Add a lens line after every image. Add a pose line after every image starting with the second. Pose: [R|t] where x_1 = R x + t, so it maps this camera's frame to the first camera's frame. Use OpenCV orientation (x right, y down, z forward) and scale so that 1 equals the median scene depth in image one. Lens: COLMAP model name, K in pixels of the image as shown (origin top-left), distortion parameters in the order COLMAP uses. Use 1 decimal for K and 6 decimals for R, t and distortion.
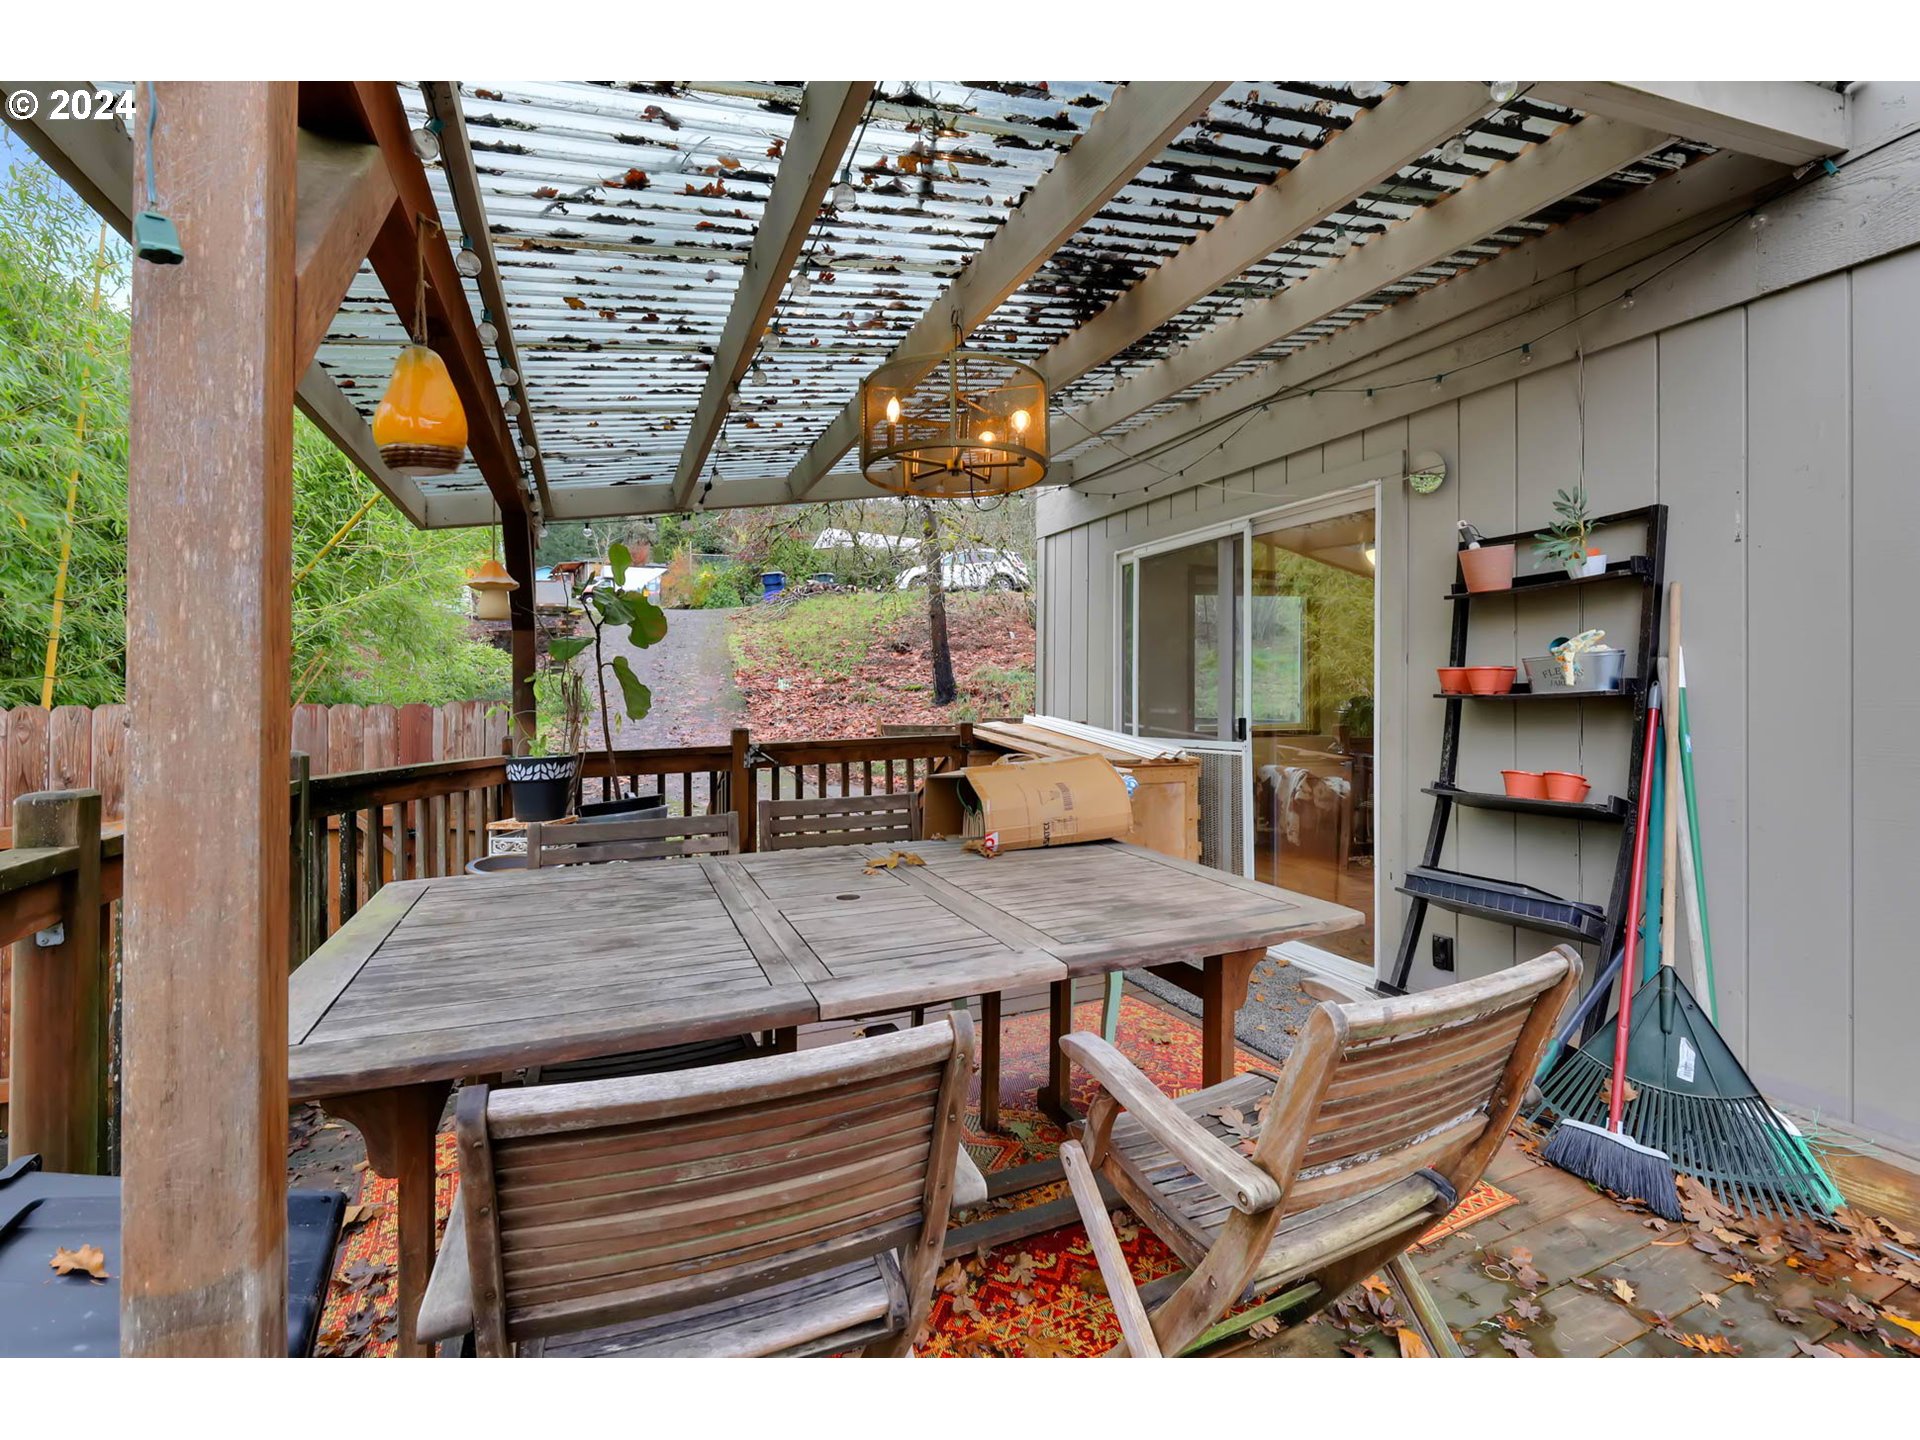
lens RADIAL K [[836.9, 0, 957.8], [0, 836.9, 682.8], [0, 0, 1]] dist [0.003759, 0.000051]
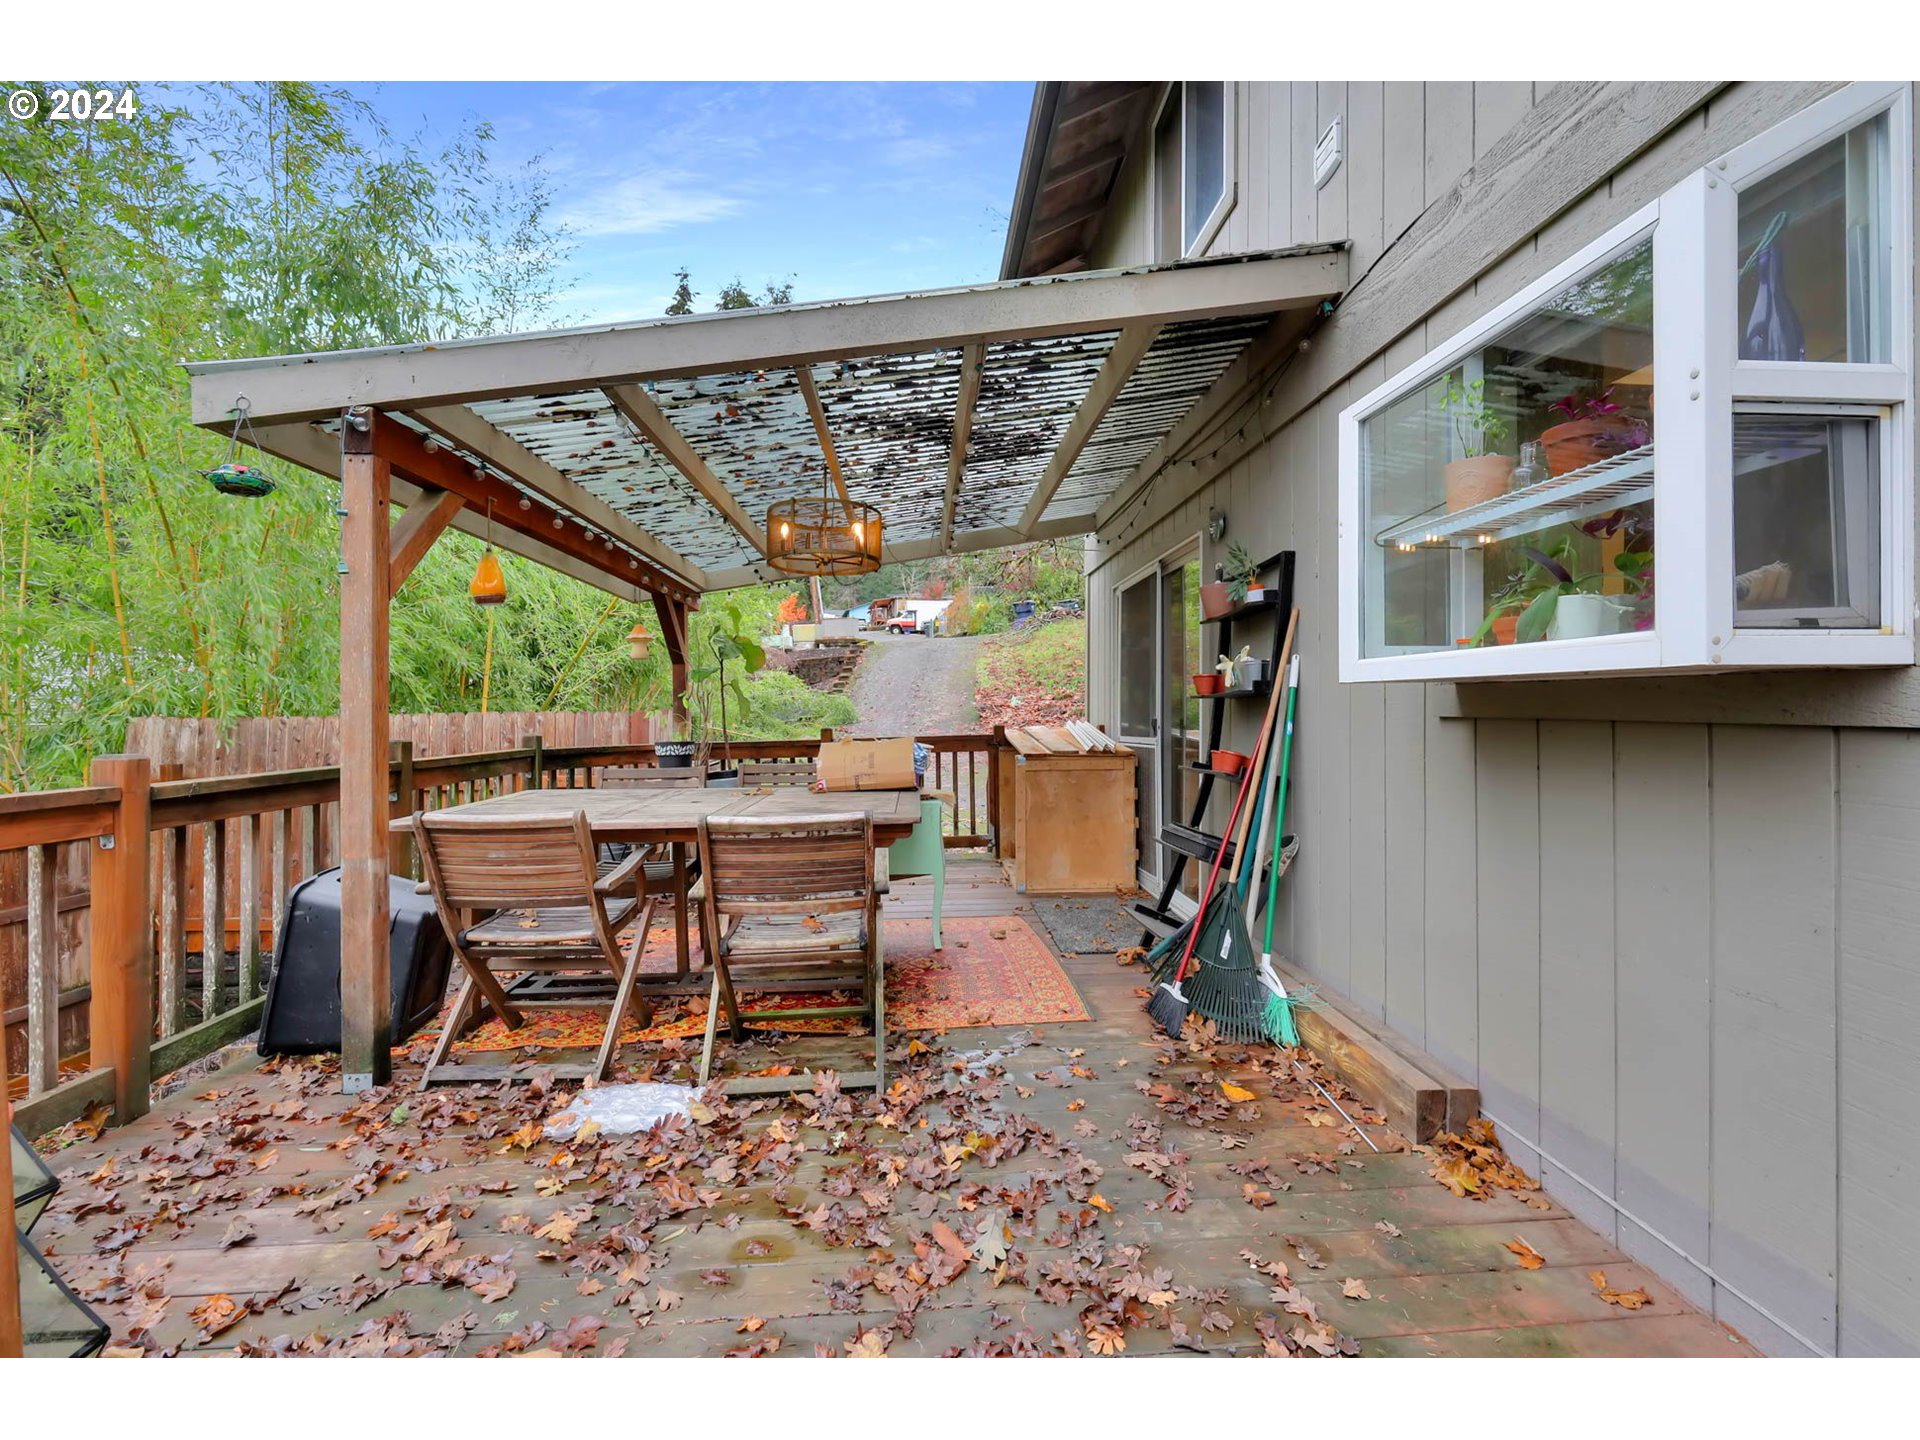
lens RADIAL K [[793.9, 0, 955.3], [0, 793.9, 708.5], [0, 0, 1]] dist [0.000924, 0.000026]
pose [[0.937612, -0.007035, -0.347613, 0.453787], [0.010492, 0.999912, 0.008064, 0.013275], [0.347526, -0.011208, 0.937603, -0.218517]]
